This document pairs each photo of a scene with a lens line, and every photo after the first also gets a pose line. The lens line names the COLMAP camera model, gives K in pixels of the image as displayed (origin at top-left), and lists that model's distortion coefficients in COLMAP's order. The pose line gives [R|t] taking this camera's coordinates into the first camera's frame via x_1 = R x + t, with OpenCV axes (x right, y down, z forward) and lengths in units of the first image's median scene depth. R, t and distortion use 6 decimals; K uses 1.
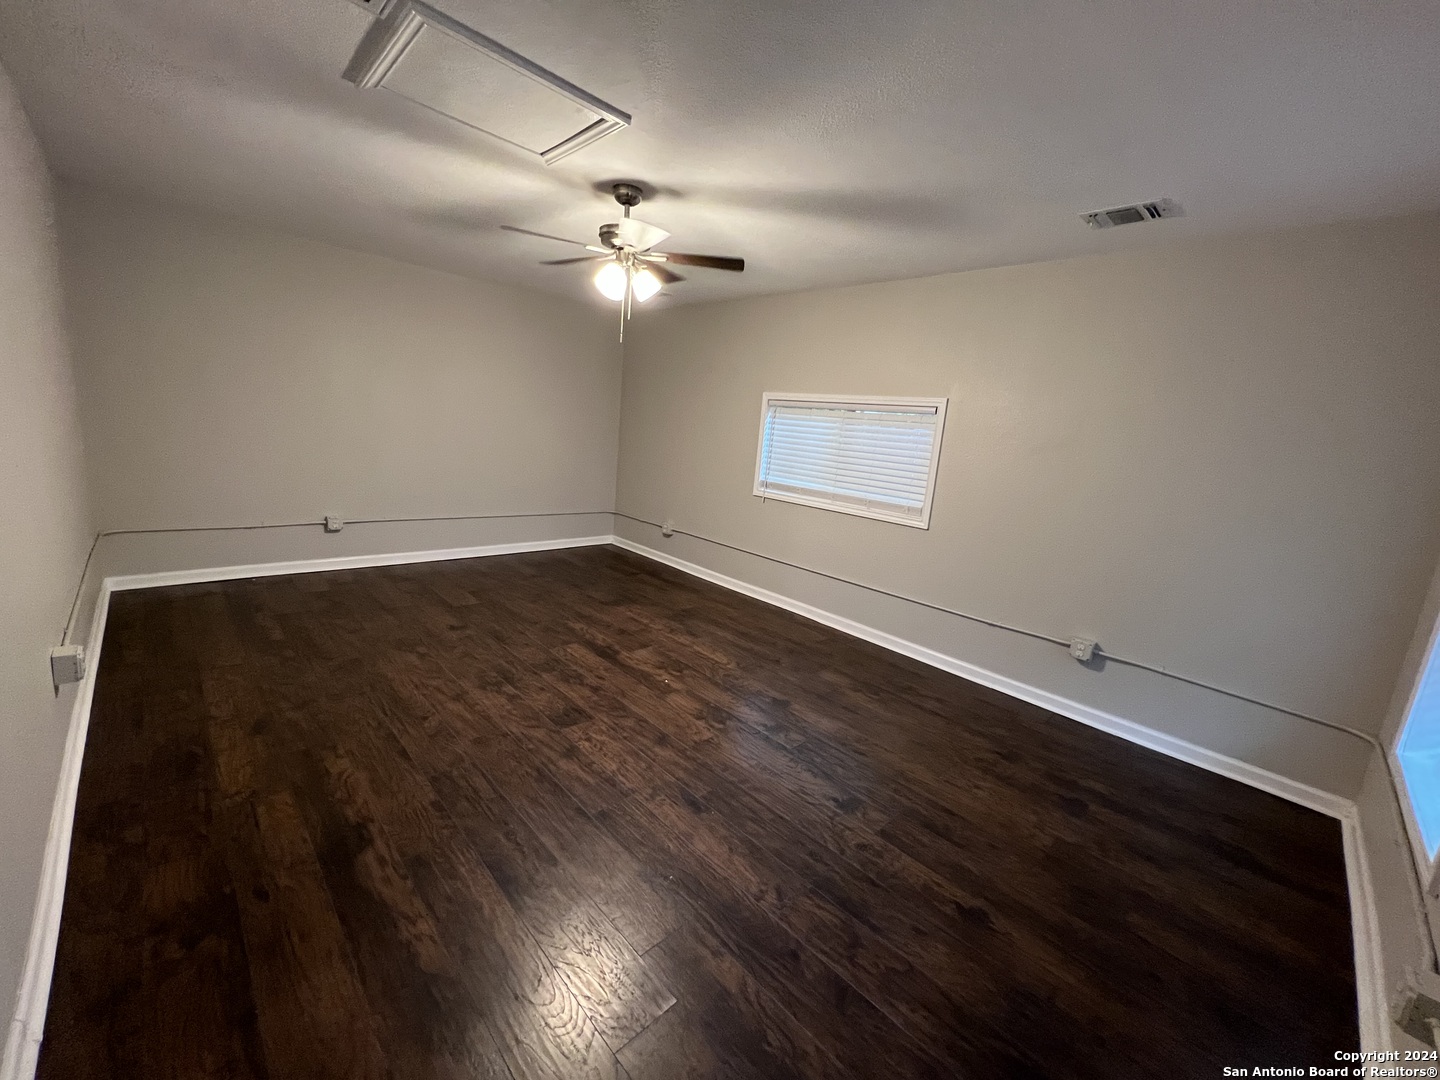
lens RADIAL K [[579.8, 0, 720.0], [0, 579.8, 540.0], [0, 0, 1]] dist [0.000064, 0.000319]
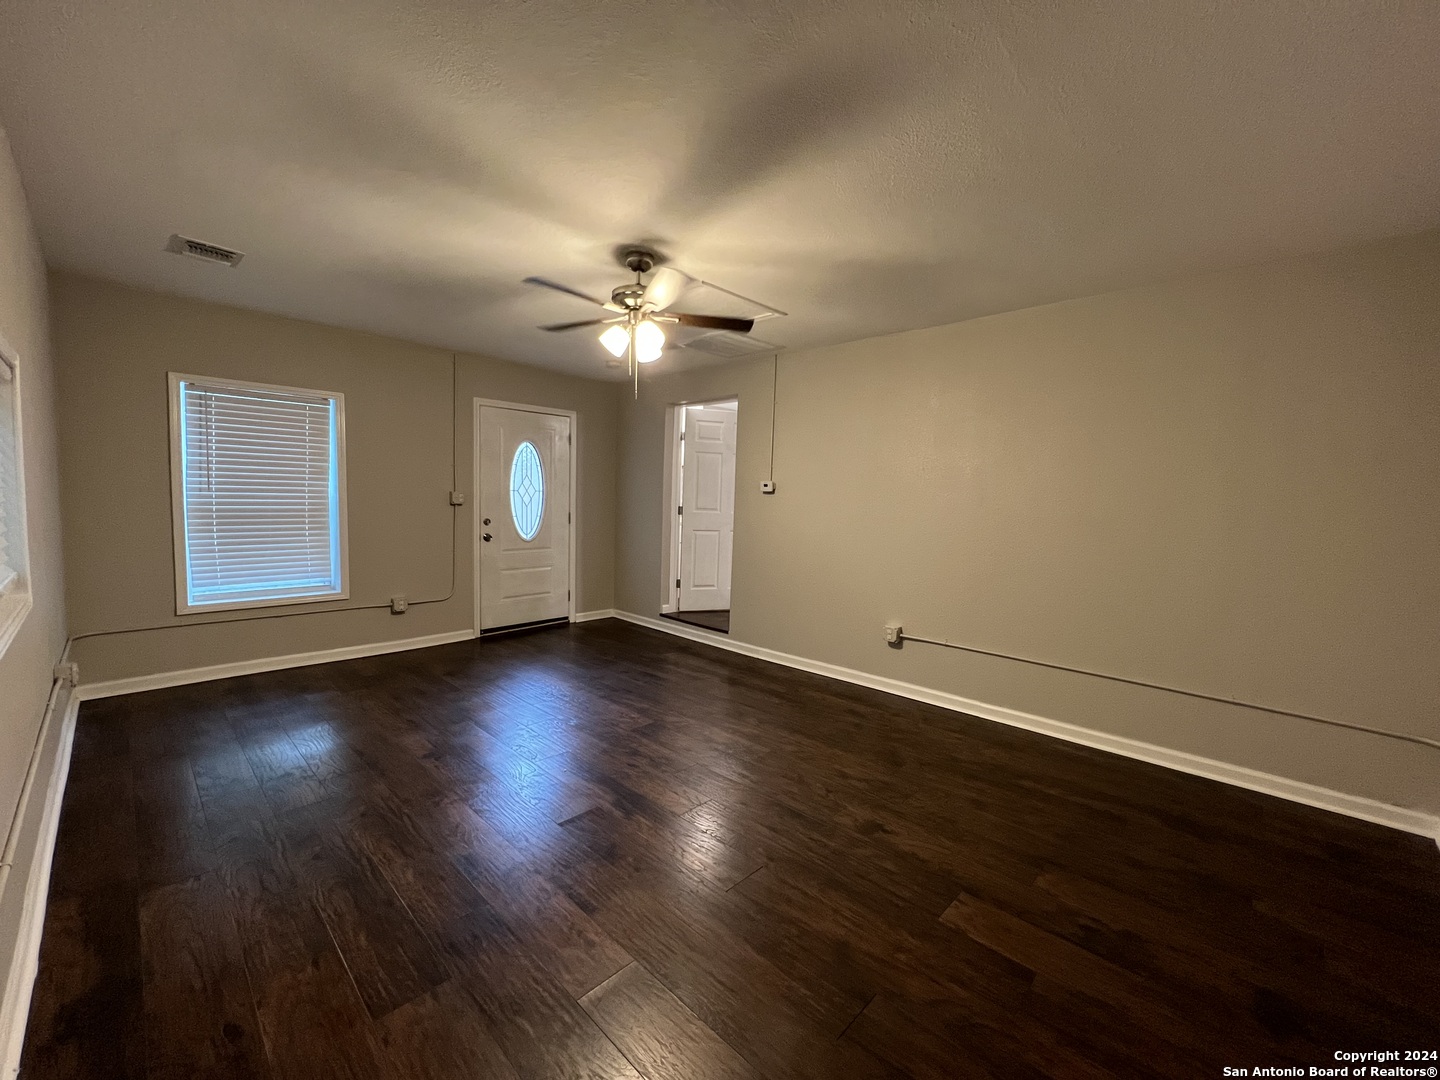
lens RADIAL K [[579.8, 0, 720.0], [0, 579.8, 540.0], [0, 0, 1]] dist [0.000064, 0.000319]
pose [[-0.992141, -0.115996, -0.046911, -0.383211], [-0.124309, 0.956488, 0.263965, -0.506877], [0.014251, 0.267722, -0.963391, 2.627023]]
